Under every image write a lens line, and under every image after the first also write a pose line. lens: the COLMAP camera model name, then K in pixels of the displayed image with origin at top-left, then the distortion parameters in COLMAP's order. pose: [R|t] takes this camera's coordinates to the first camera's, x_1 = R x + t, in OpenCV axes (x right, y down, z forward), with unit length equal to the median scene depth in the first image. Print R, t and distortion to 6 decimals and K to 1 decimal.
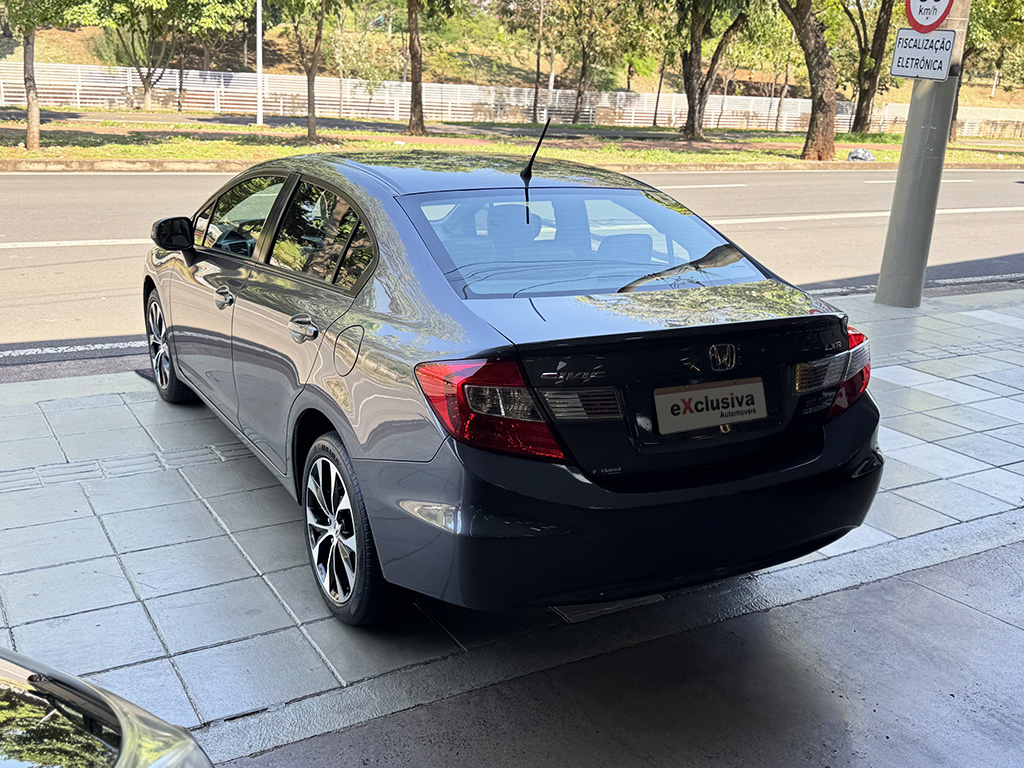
lens RADIAL K [[1039.5, 0, 509.1], [0, 1039.5, 437.5], [0, 0, 1]] dist [0.149901, -0.259951]
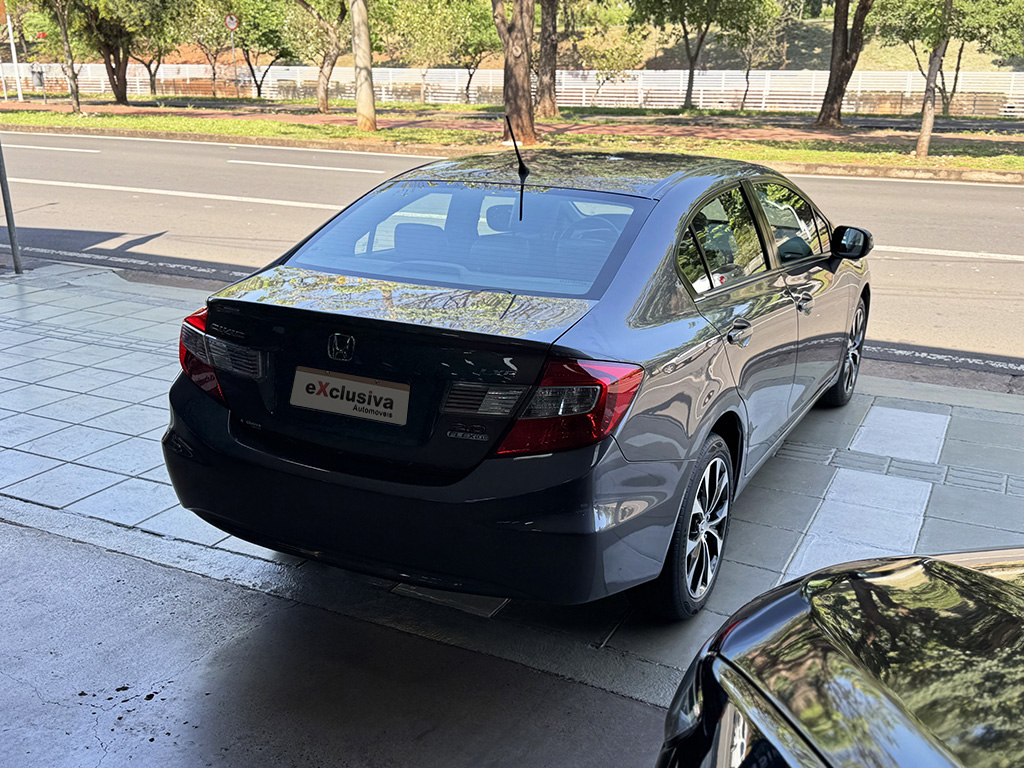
lens RADIAL K [[1039.5, 0, 509.1], [0, 1039.5, 437.5], [0, 0, 1]] dist [0.149901, -0.259951]
pose [[0.537849, 0.247766, -0.805810, 0.244625], [-0.256938, 0.958539, 0.123230, -0.034810], [0.802933, 0.140764, 0.579210, 0.119506]]
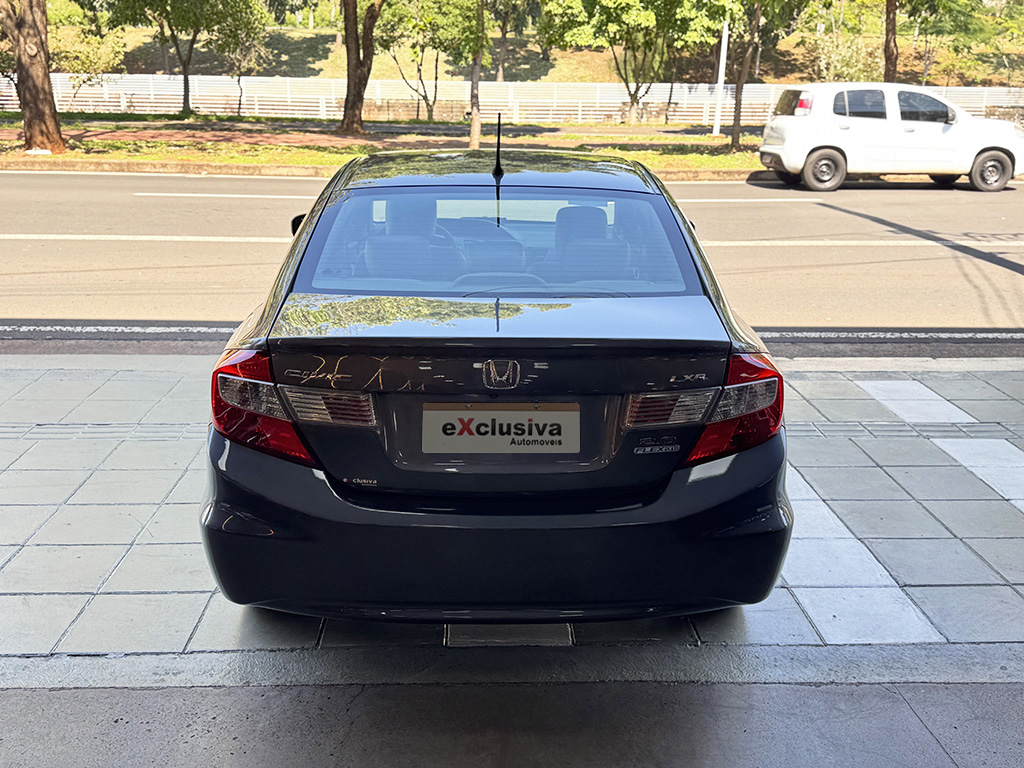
lens RADIAL K [[1010.0, 0, 510.8], [0, 1010.0, 459.5], [0, 0, 1]] dist [0.154255, -0.230370]
pose [[0.886525, 0.133132, -0.443112, 0.130341], [-0.125870, 0.990984, 0.045913, -0.010236], [0.445230, 0.015072, 0.895290, 0.049492]]
